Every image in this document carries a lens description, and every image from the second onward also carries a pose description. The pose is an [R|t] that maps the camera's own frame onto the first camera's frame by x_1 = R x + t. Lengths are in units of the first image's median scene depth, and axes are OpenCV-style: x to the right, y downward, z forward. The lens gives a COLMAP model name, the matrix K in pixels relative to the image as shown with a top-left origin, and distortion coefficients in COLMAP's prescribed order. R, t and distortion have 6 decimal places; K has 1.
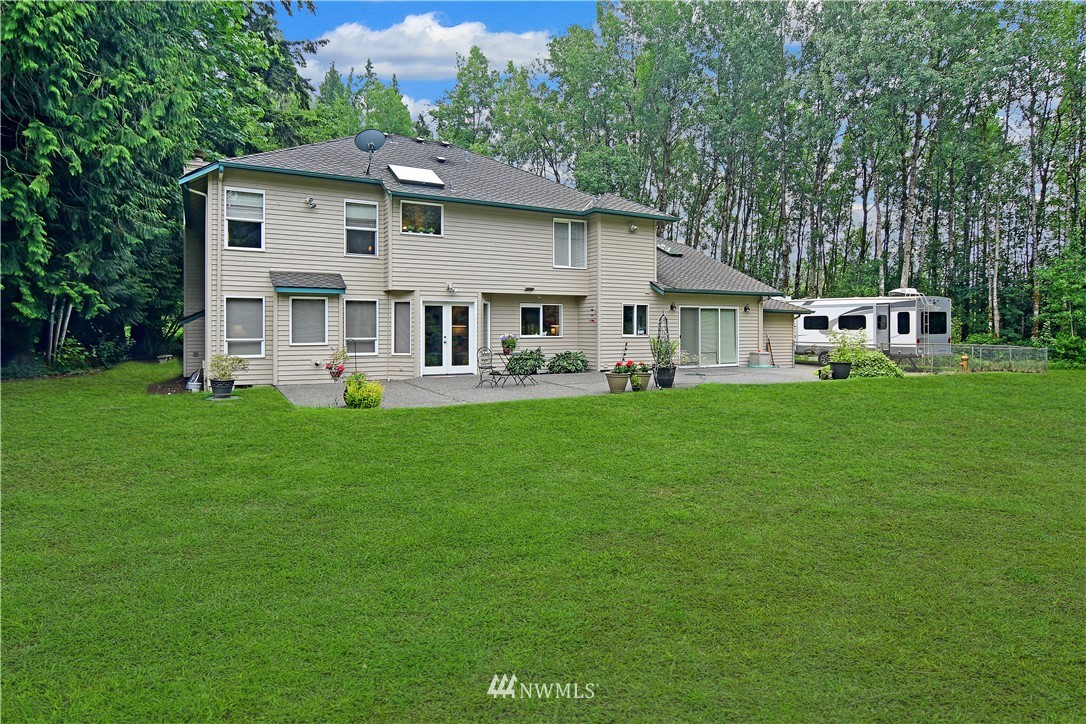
lens RADIAL K [[627.1, 0, 551.9], [0, 627.1, 317.0], [0, 0, 1]] dist [-0.003910, -0.003320]
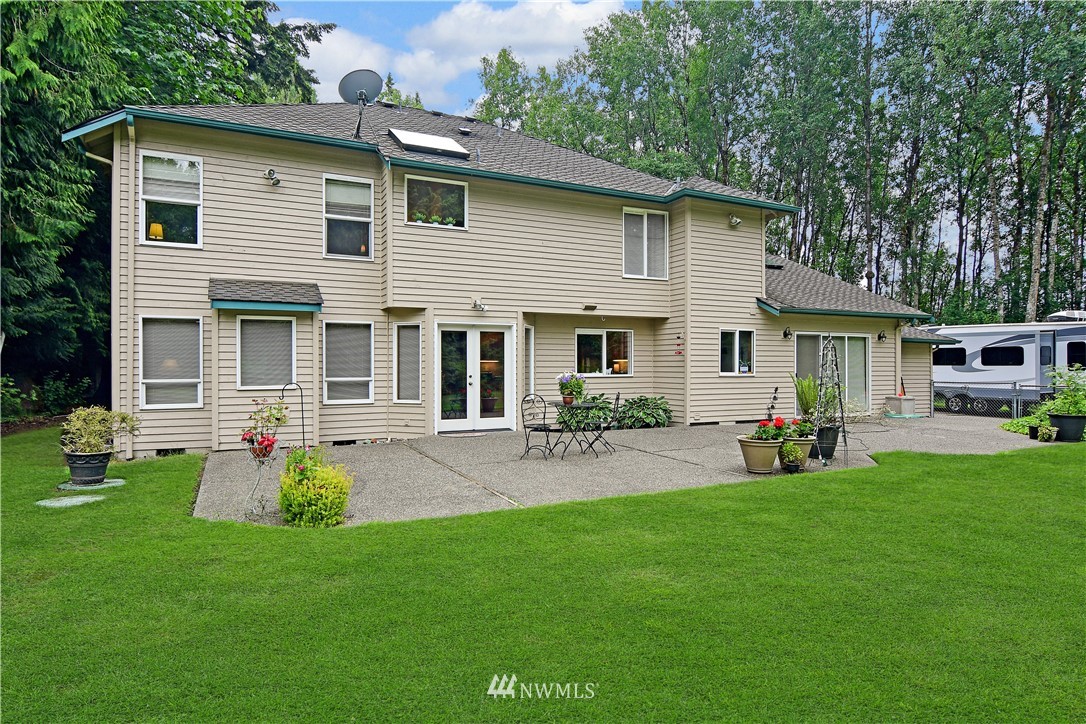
lens RADIAL K [[607.5, 0, 529.1], [0, 607.5, 368.1], [0, 0, 1]] dist [-0.001670, -0.013716]
pose [[0.997092, -0.000139, -0.076210, -0.054398], [0.001967, 0.999712, 0.023909, 0.006774], [0.076185, -0.023989, 0.996805, 0.333436]]
